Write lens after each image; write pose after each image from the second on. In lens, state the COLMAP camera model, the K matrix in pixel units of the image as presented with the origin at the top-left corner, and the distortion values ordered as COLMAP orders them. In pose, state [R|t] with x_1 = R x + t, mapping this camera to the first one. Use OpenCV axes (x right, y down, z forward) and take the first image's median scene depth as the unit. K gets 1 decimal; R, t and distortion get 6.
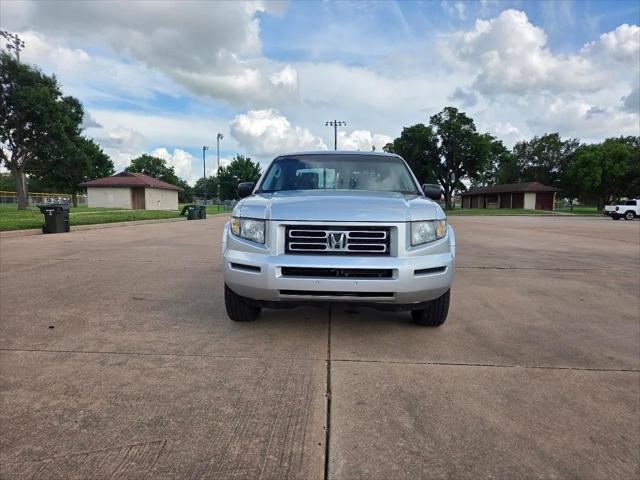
lens RADIAL K [[431.4, 0, 321.6], [0, 431.4, 245.0], [0, 0, 1]] dist [0.064075, -0.060133]
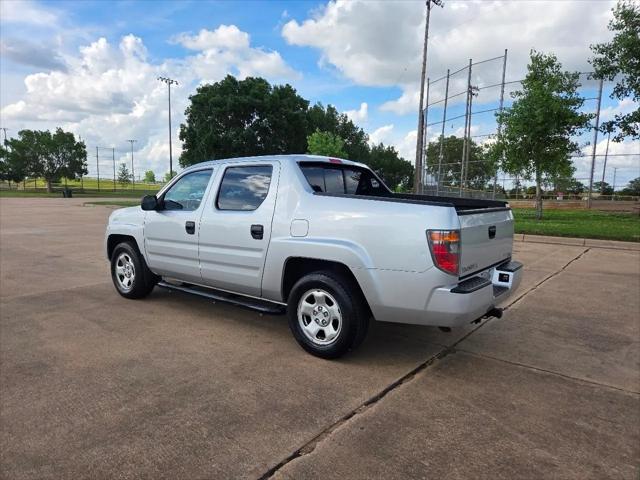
lens RADIAL K [[431.4, 0, 314.8], [0, 431.4, 240.8], [0, 0, 1]] dist [0.064075, -0.060133]
pose [[-0.590757, 0.072663, -0.803571, 0.153044], [-0.095794, 0.982576, 0.159274, -0.041484], [0.801143, 0.171070, -0.573503, 0.339134]]
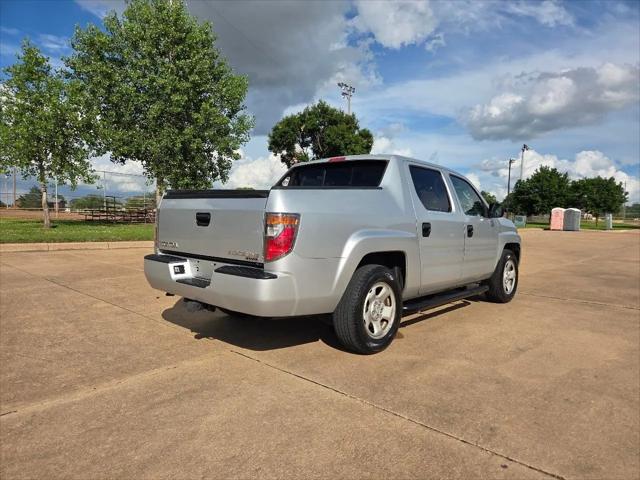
lens RADIAL K [[431.4, 0, 320.3], [0, 431.4, 239.2], [0, 0, 1]] dist [0.064075, -0.060133]
pose [[0.769231, 0.043131, -0.637513, 0.106767], [-0.073617, 0.997058, -0.021372, -0.003149], [0.634715, 0.063372, 0.770143, 0.026294]]
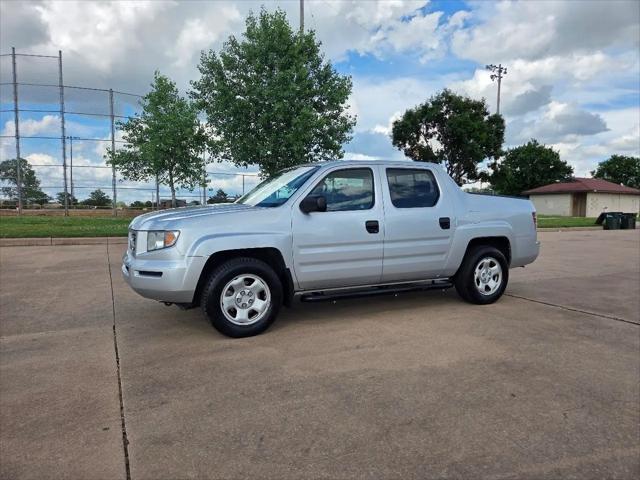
lens RADIAL K [[431.4, 0, 318.7], [0, 431.4, 234.6], [0, 0, 1]] dist [0.064075, -0.060133]
pose [[0.489108, 0.046728, -0.870971, 0.180998], [-0.080373, 0.996730, 0.008340, -0.011170], [0.868512, 0.065923, 0.491264, 0.098334]]
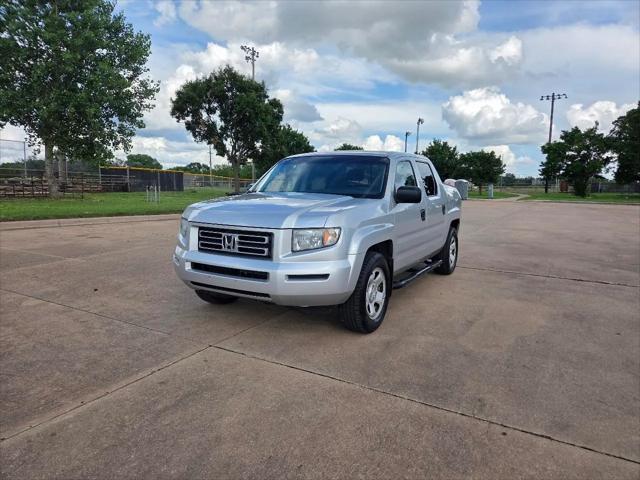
lens RADIAL K [[431.4, 0, 322.4], [0, 431.4, 238.1], [0, 0, 1]] dist [0.064075, -0.060133]
pose [[0.892110, 0.061902, -0.447558, 0.089143], [-0.052860, 0.998067, 0.032679, -0.008294], [0.448716, -0.005496, 0.893658, 0.011893]]
